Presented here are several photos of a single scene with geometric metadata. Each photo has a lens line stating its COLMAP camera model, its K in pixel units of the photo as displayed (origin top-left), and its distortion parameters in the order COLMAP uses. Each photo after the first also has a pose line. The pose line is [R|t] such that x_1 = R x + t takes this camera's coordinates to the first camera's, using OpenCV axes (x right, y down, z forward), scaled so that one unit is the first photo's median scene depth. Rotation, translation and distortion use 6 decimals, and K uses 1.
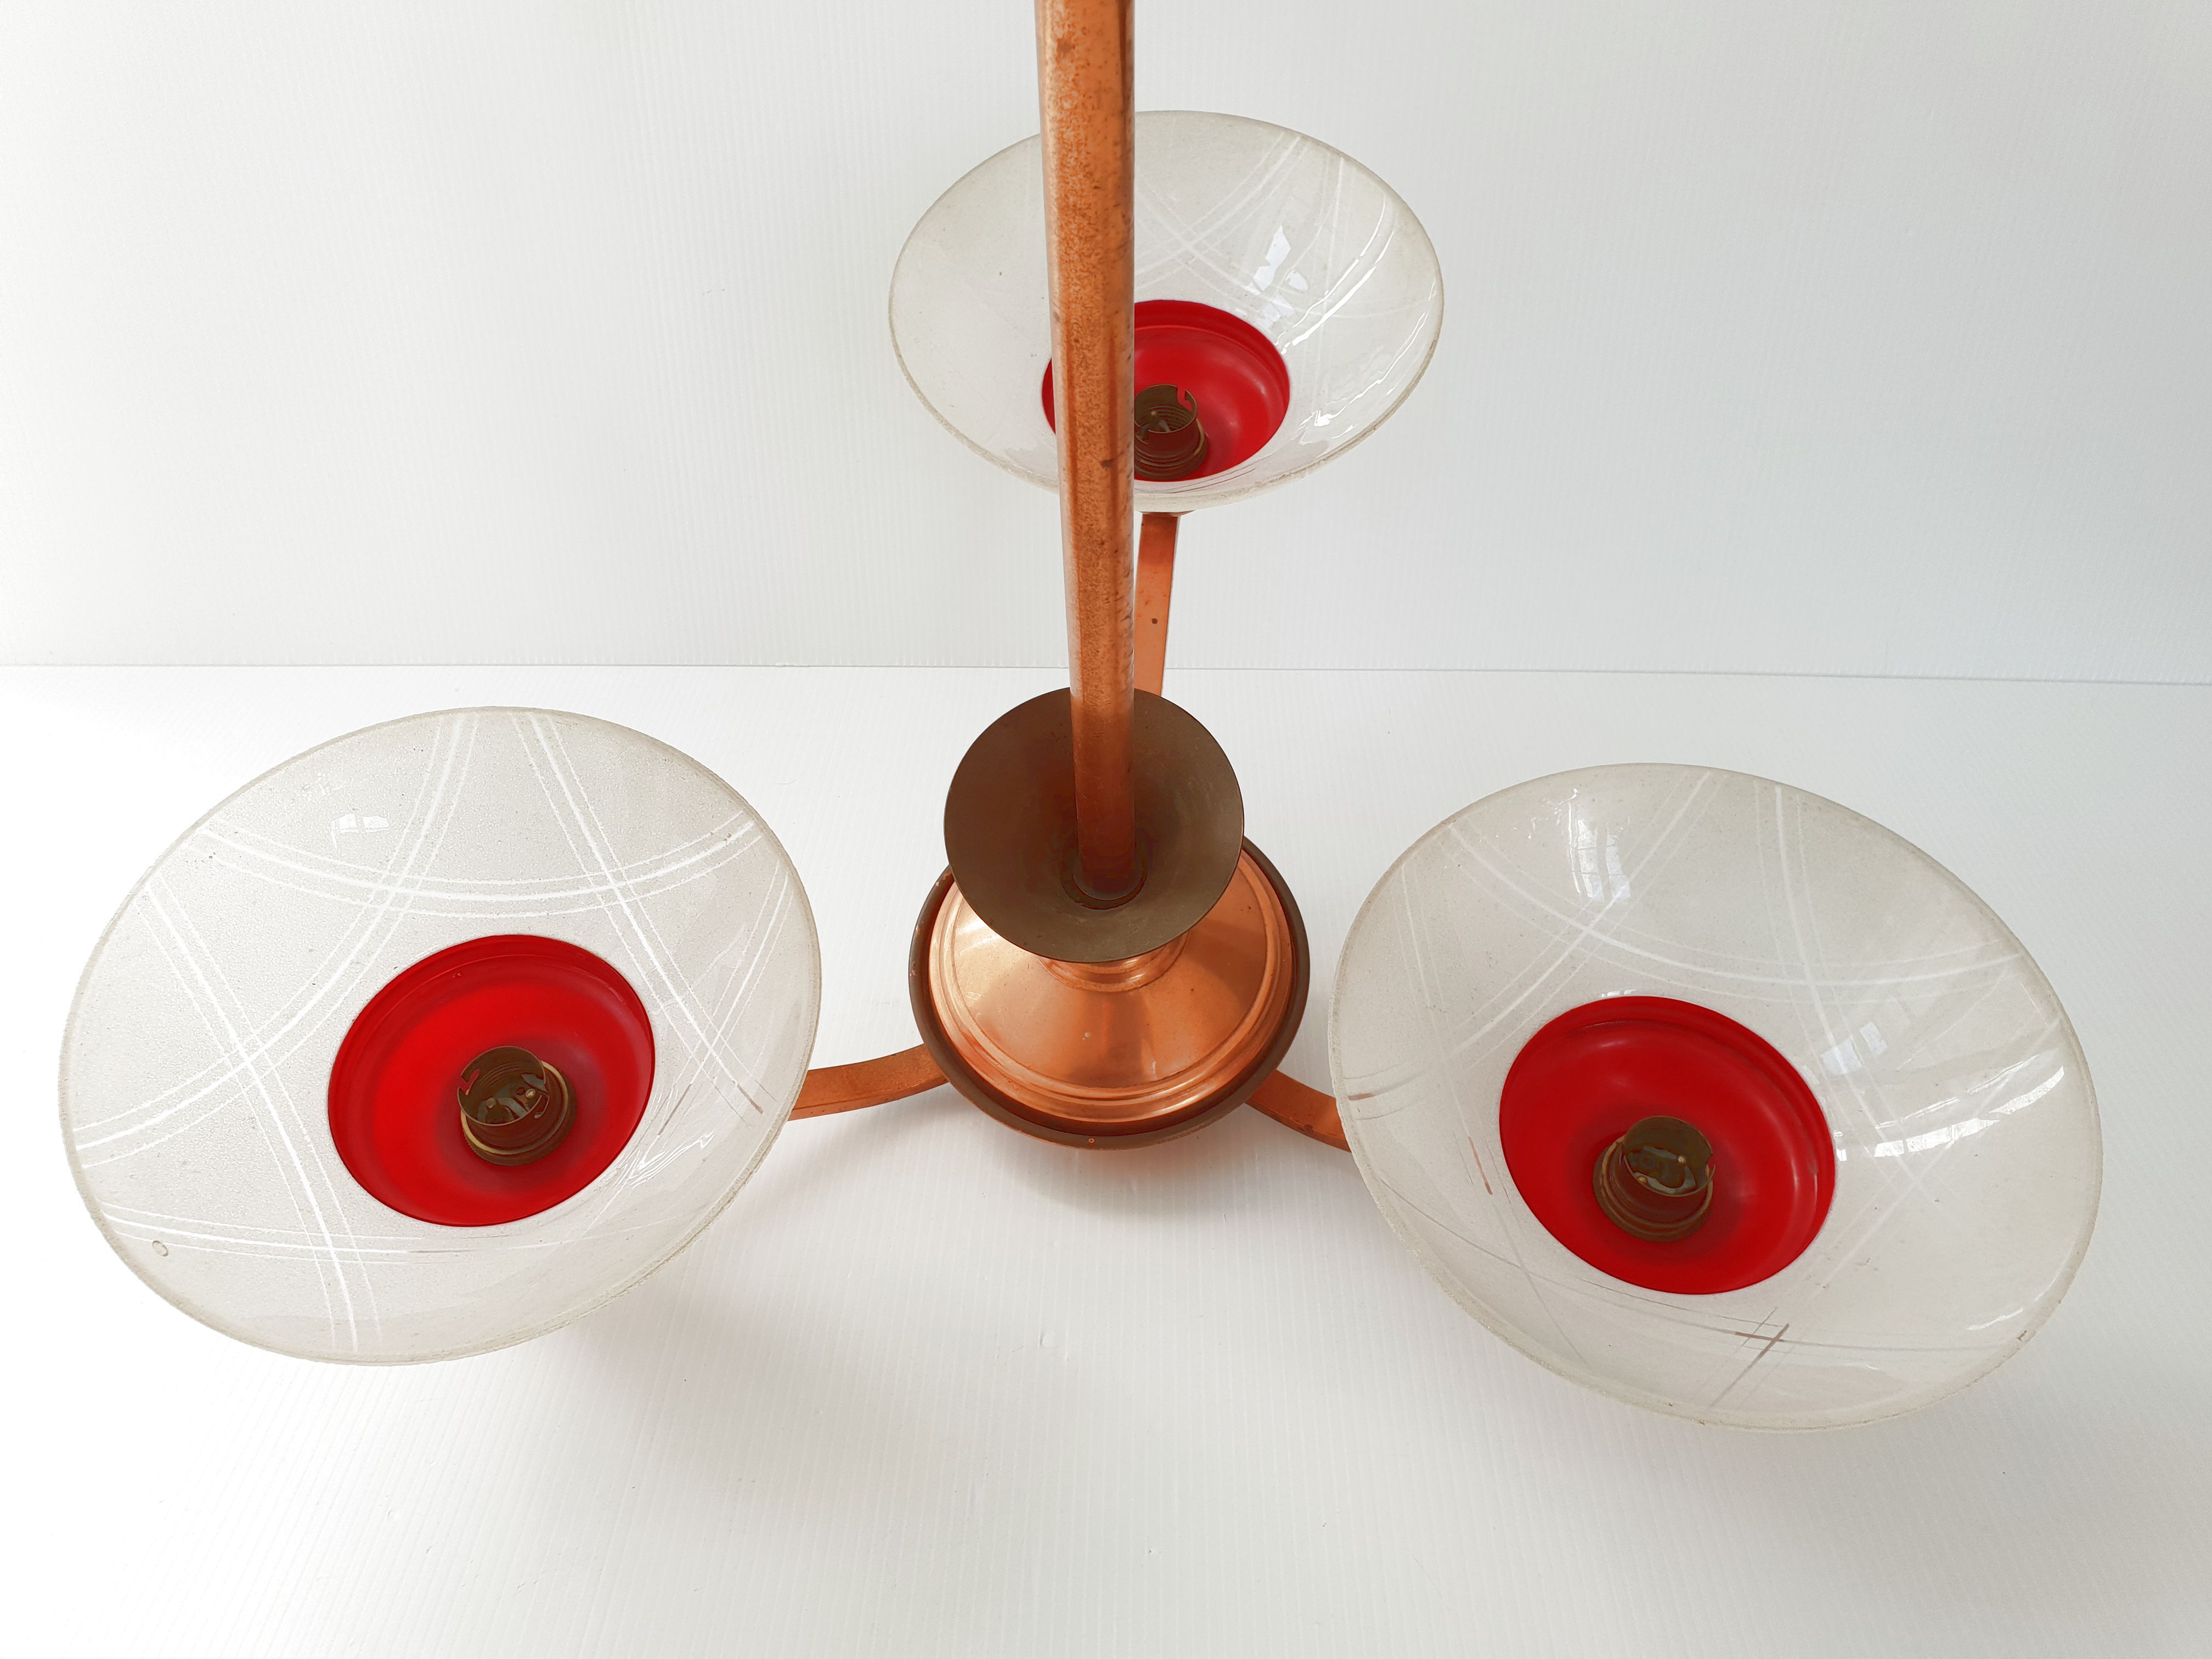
lens RADIAL K [[1762.5, 0, 1148.1], [0, 1762.5, 902.9], [0, 0, 1]] dist [-0.011136, 0.009898]
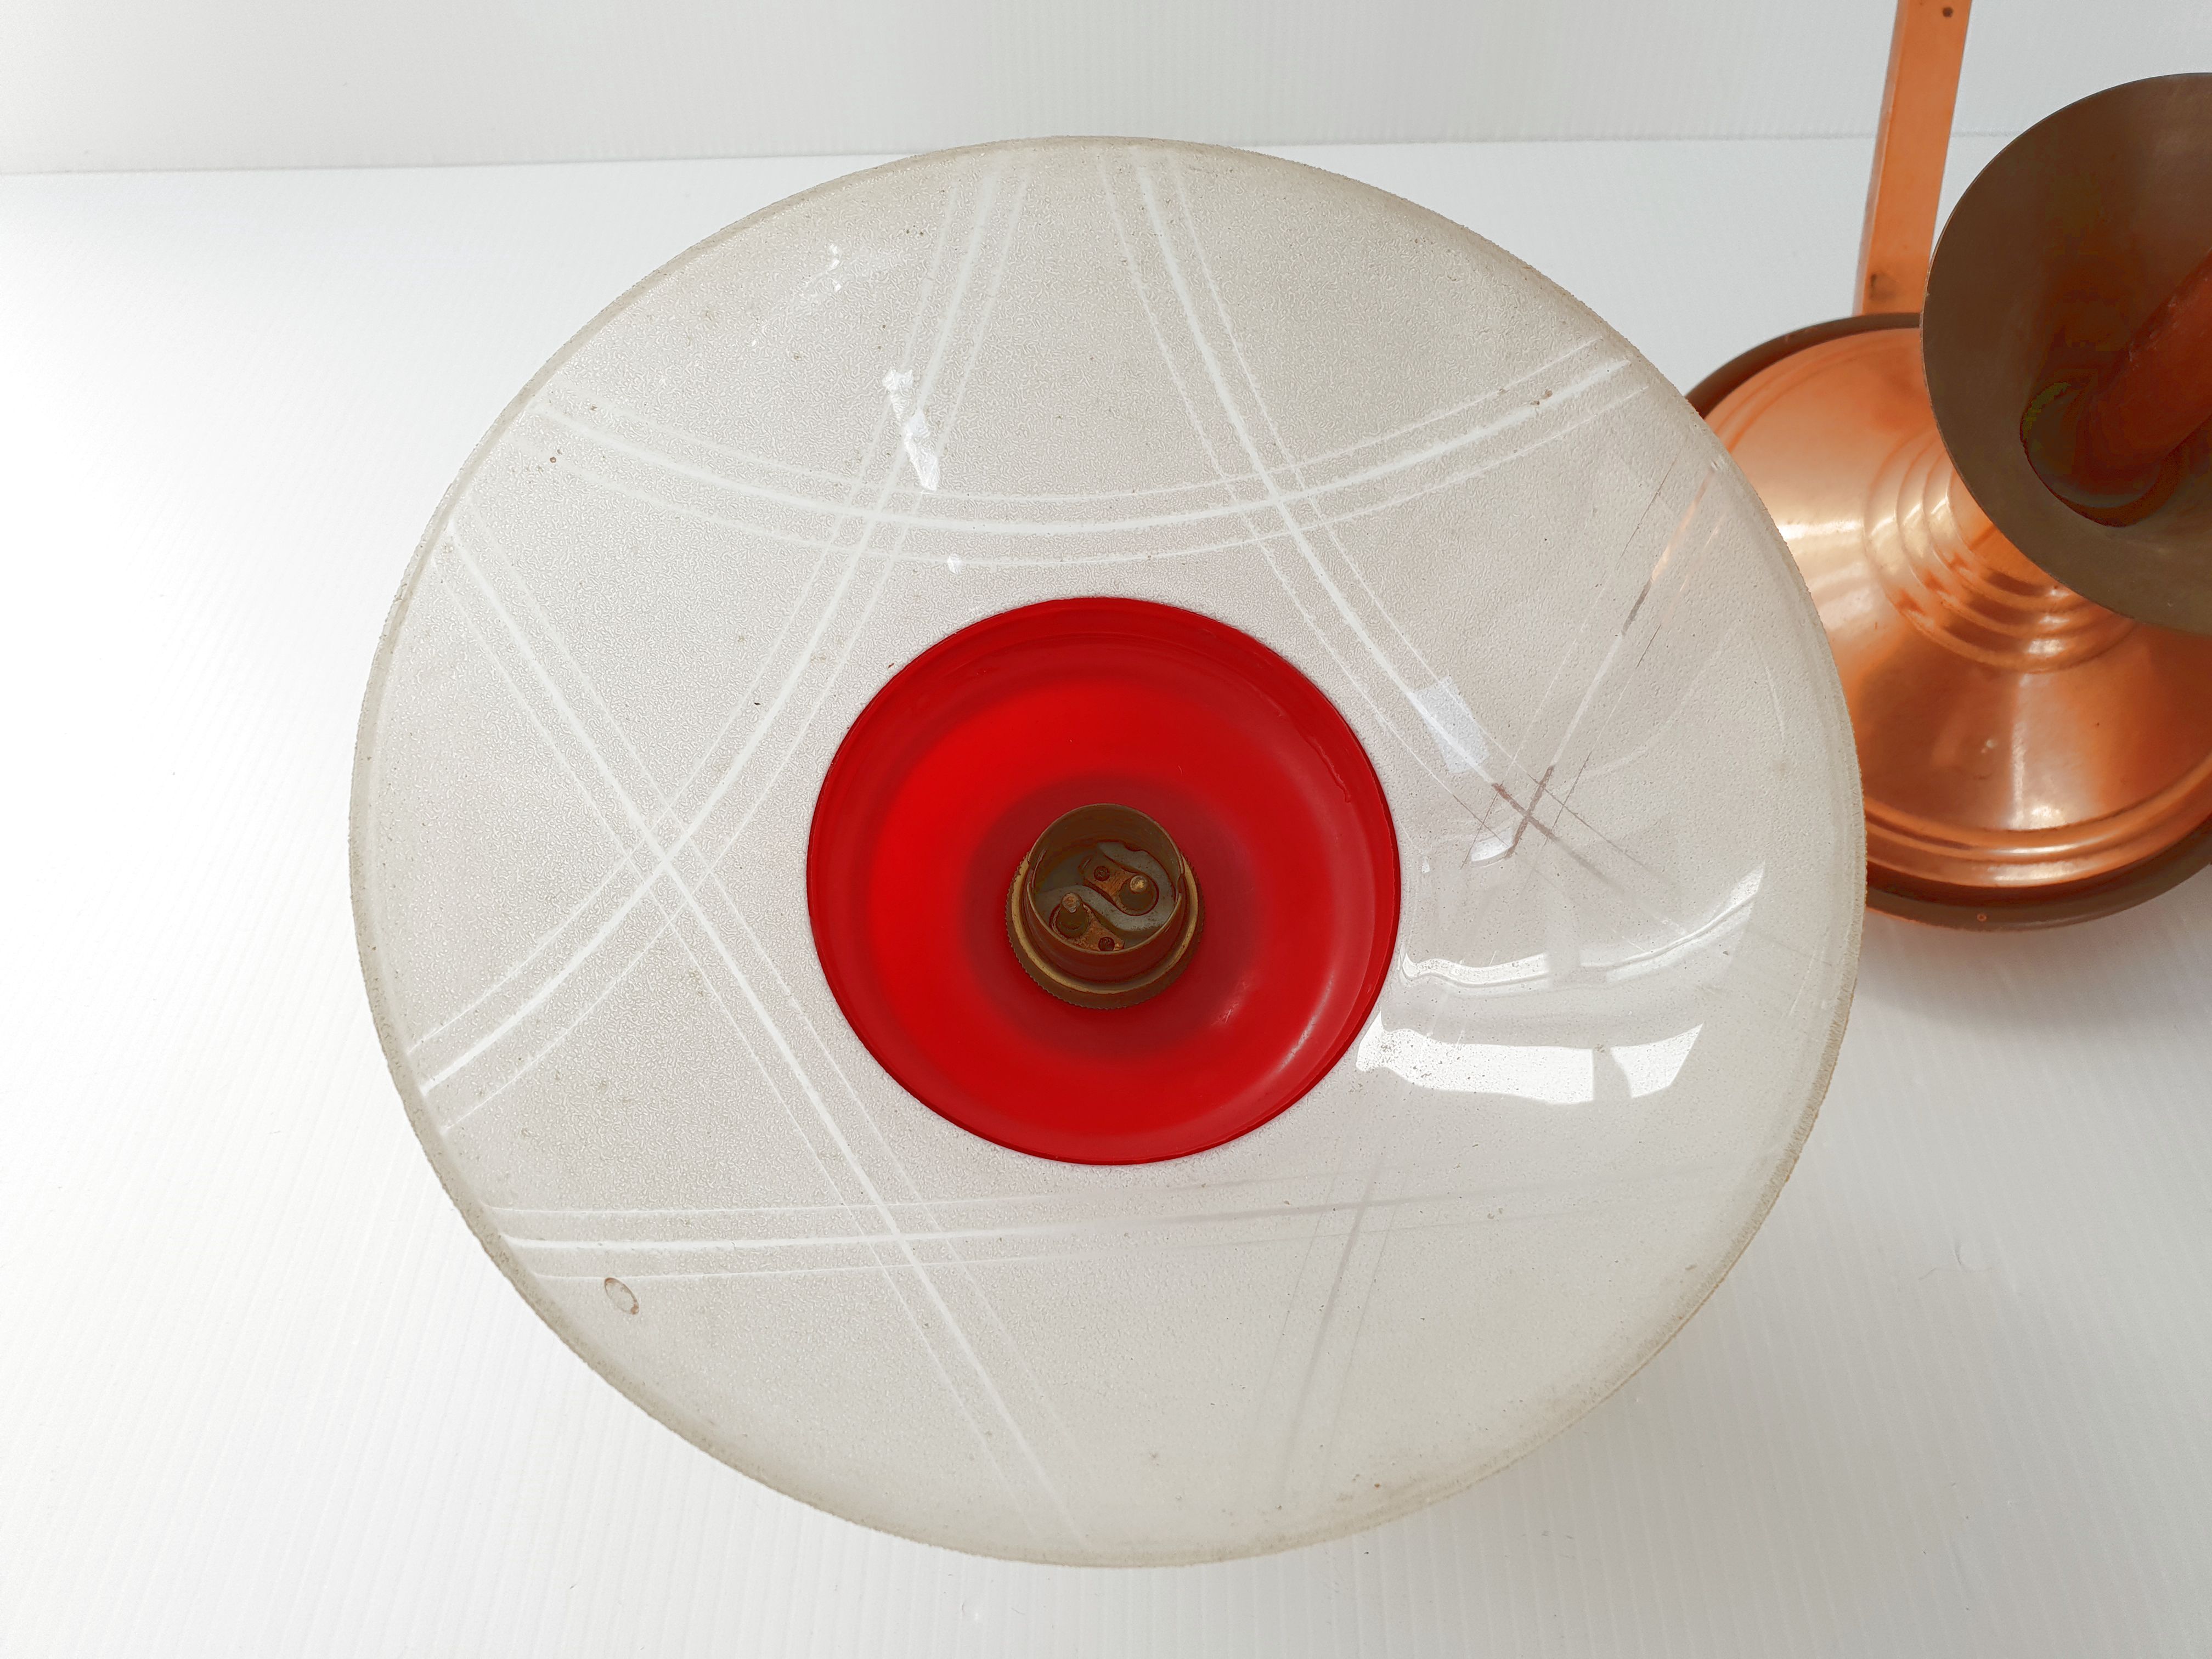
lens RADIAL K [[1762.5, 0, 1148.1], [0, 1762.5, 902.9], [0, 0, 1]] dist [-0.011136, 0.009898]
pose [[0.999629, -0.013394, -0.023727, -0.336680], [0.018557, 0.972310, 0.232956, -0.016296], [0.019949, -0.233310, 0.972198, 0.463996]]
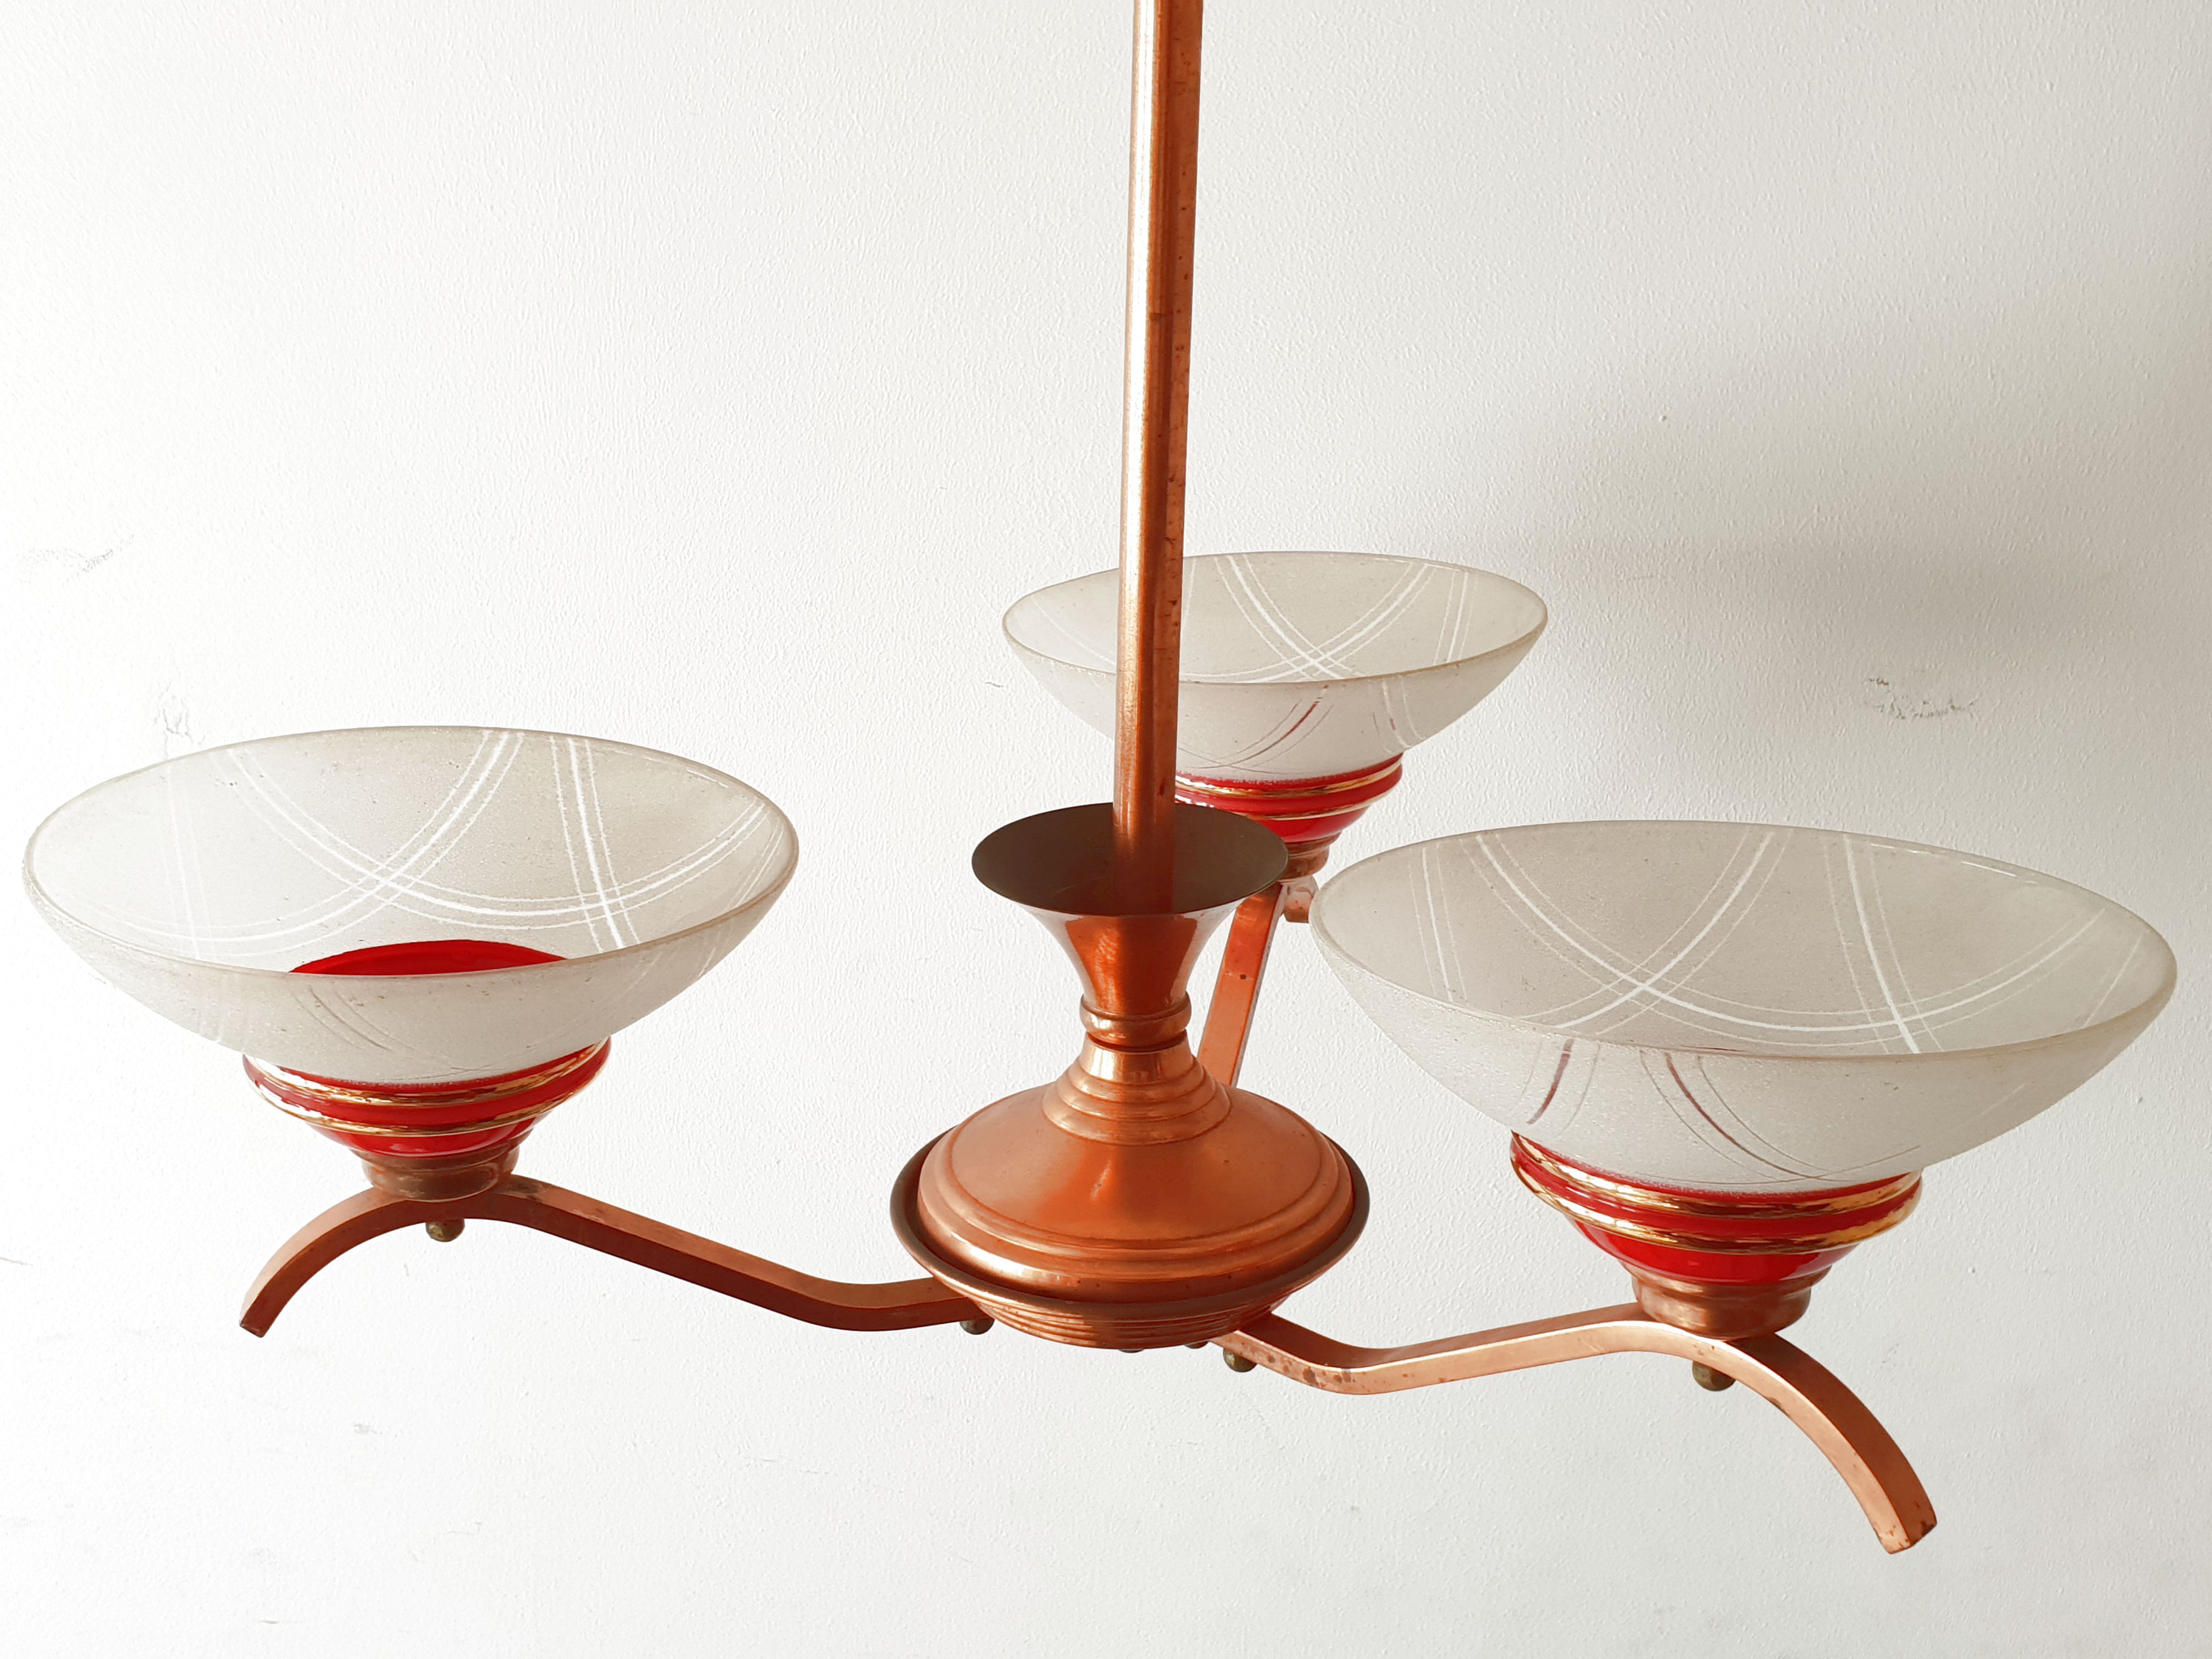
lens RADIAL K [[2487.6, 0, 1159.2], [0, 2487.6, 908.6], [0, 0, 1]] dist [0.021563, 0.021438]
pose [[0.988193, 0.048135, -0.145454, 0.190795], [-0.128624, 0.776456, -0.616905, 0.795054], [0.083244, 0.628330, 0.773480, -0.012296]]
